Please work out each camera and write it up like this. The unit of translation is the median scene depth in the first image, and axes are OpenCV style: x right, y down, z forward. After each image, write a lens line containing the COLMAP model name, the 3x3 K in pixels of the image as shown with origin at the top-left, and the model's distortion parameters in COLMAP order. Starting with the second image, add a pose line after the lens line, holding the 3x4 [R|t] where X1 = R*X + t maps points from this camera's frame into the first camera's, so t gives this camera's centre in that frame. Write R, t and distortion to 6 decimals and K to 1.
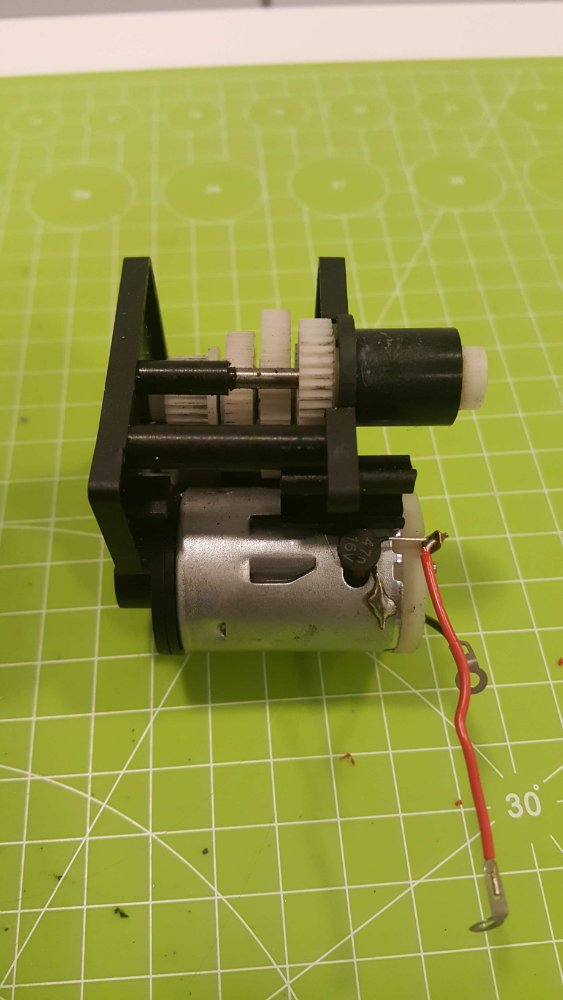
lens RADIAL K [[782.5, 0, 271.6], [0, 782.5, 501.2], [0, 0, 1]] dist [0.037361, -0.129499]
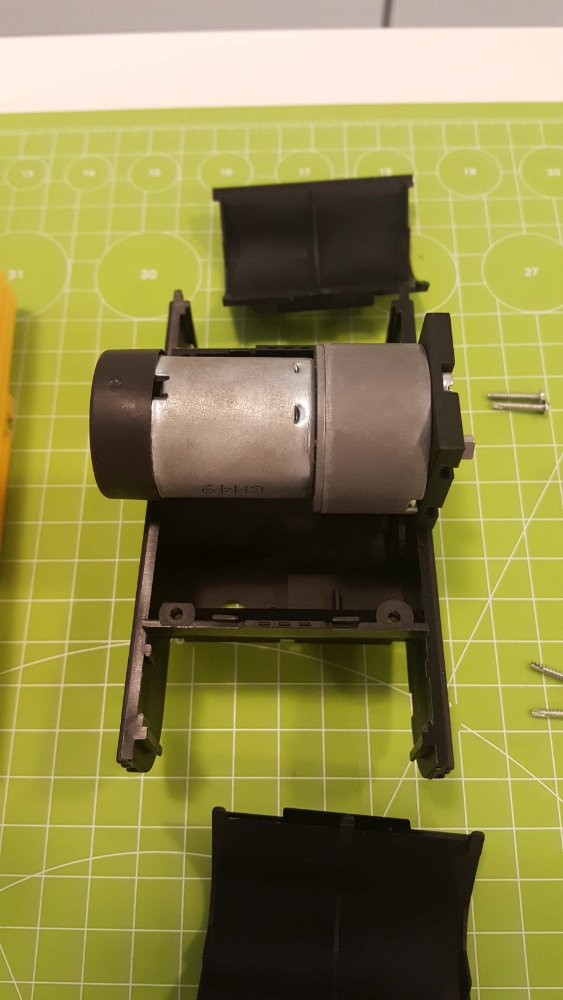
lens RADIAL K [[782.5, 0, 280.9], [0, 782.5, 504.1], [0, 0, 1]] dist [0.037361, -0.129499]
pose [[0.996252, 0.058572, -0.063648, -0.214910], [-0.044913, 0.979158, 0.198072, -0.408026], [0.073923, -0.194471, 0.978119, -0.103092]]
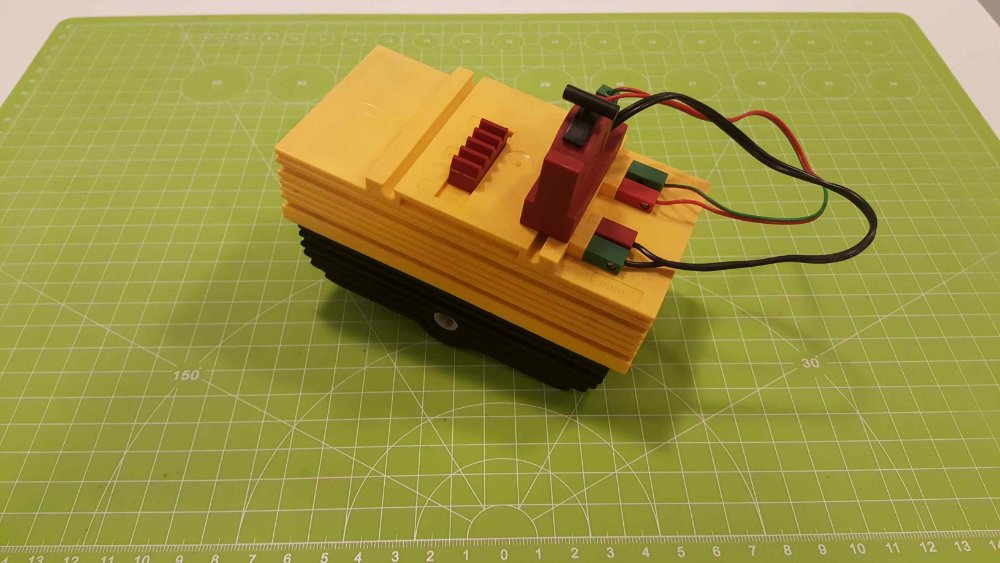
lens RADIAL K [[782.5, 0, 496.9], [0, 782.5, 277.6], [0, 0, 1]] dist [0.037361, -0.129499]
pose [[0.997992, 0.041541, -0.047807, -0.339771], [-0.048390, 0.987130, -0.152424, 0.423002], [0.040860, 0.154431, 0.987158, -0.918028]]
